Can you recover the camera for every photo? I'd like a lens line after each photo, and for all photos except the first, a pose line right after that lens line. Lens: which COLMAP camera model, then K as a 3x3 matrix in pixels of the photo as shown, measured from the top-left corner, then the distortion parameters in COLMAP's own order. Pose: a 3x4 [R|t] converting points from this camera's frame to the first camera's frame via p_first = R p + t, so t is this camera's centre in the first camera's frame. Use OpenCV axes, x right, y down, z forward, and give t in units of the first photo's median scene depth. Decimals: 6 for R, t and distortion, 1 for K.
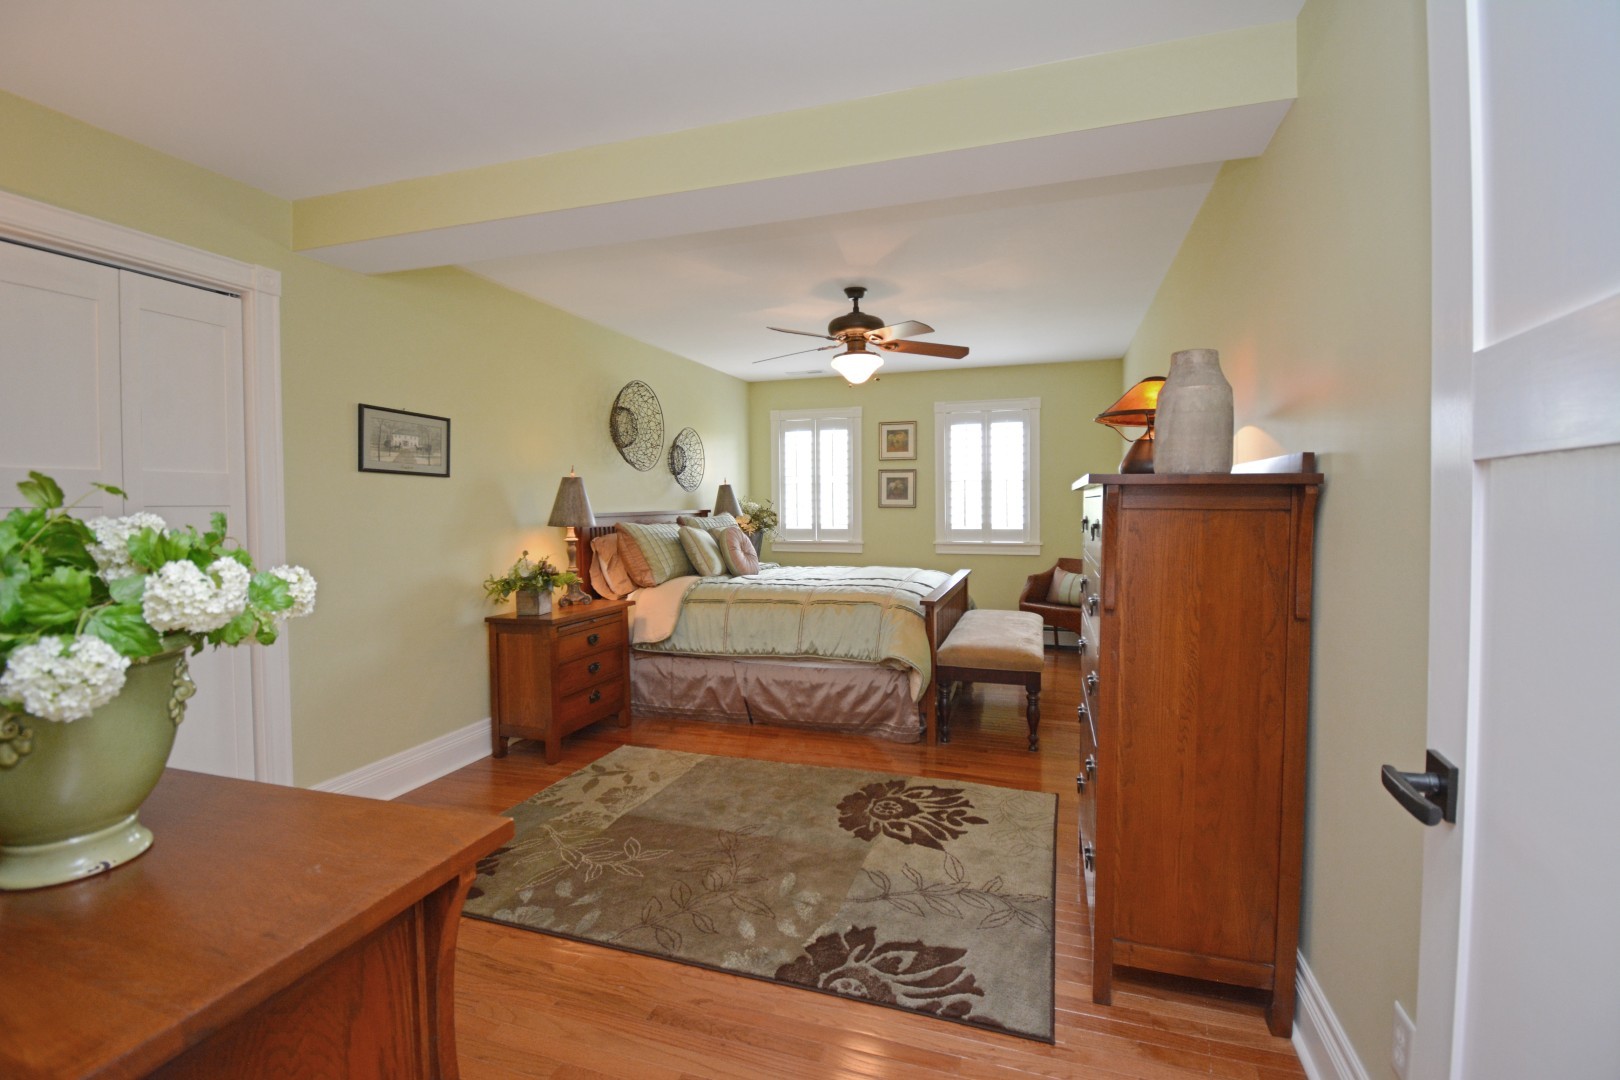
lens RADIAL K [[711.0, 0, 816.8], [0, 711.0, 521.4], [0, 0, 1]] dist [0.014248, -0.021050]
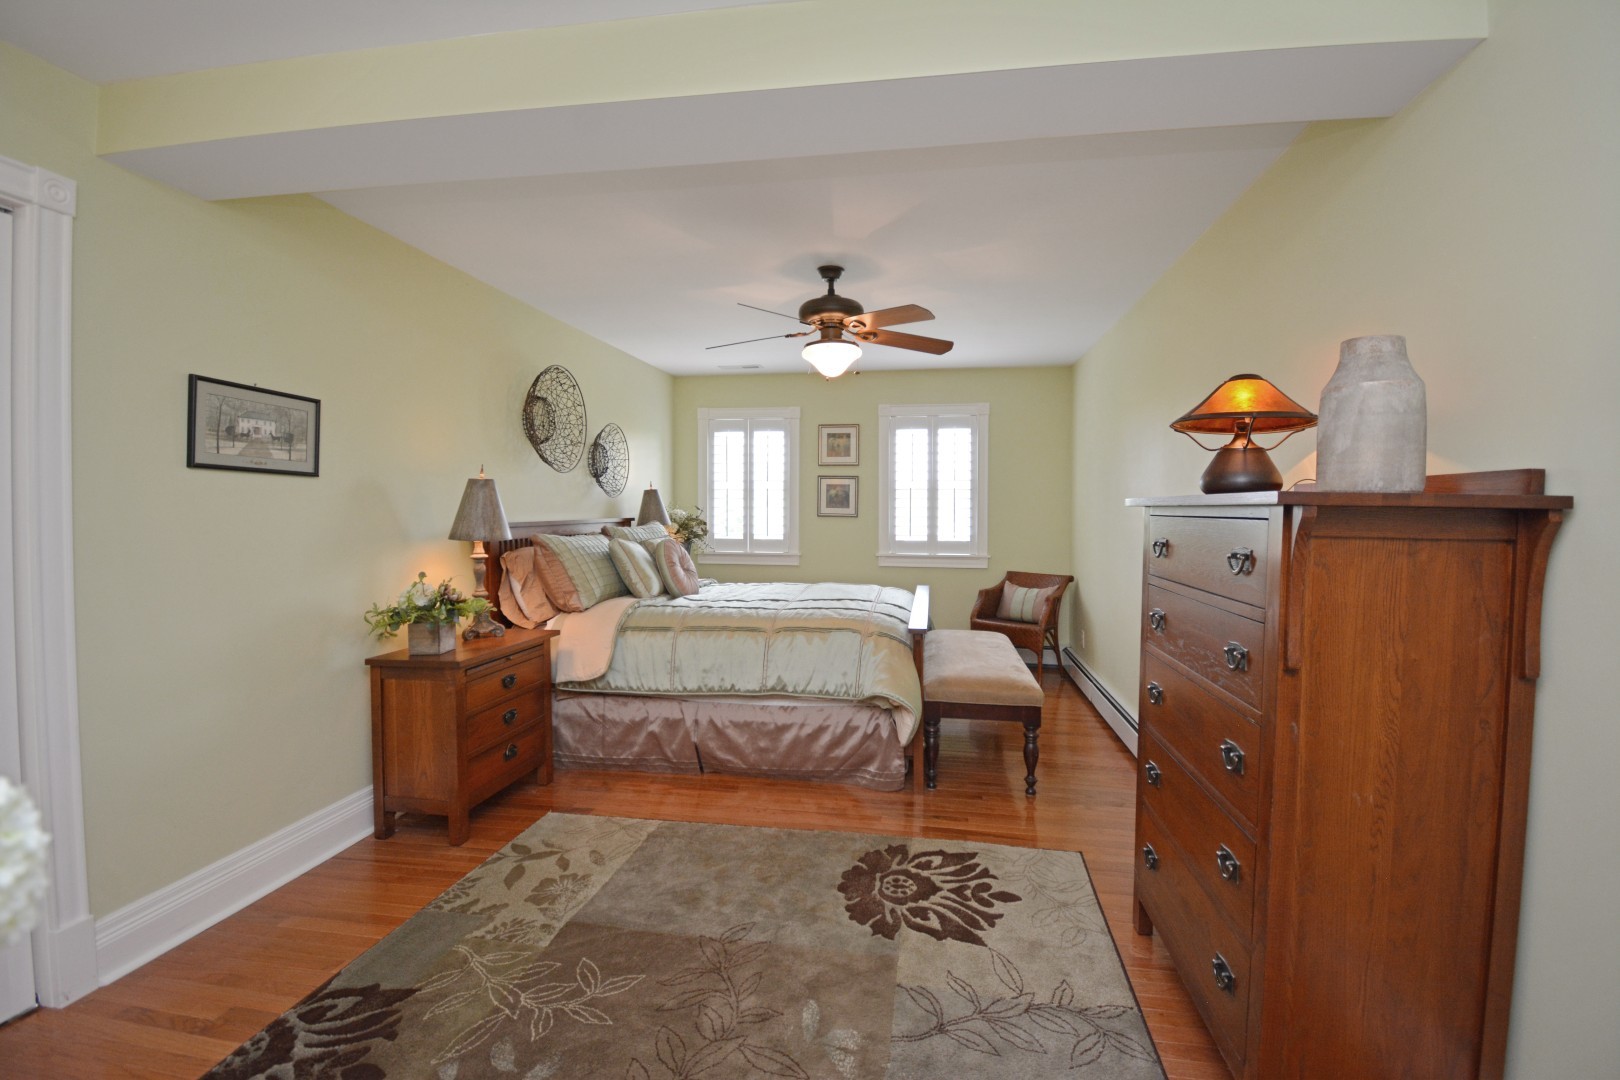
lens RADIAL K [[711.0, 0, 816.8], [0, 711.0, 521.4], [0, 0, 1]] dist [0.014248, -0.021050]
pose [[0.987927, 0.008021, 0.154713, -0.097914], [-0.007009, 0.999950, -0.007090, -0.011482], [-0.154763, 0.005920, 0.987934, 0.151562]]
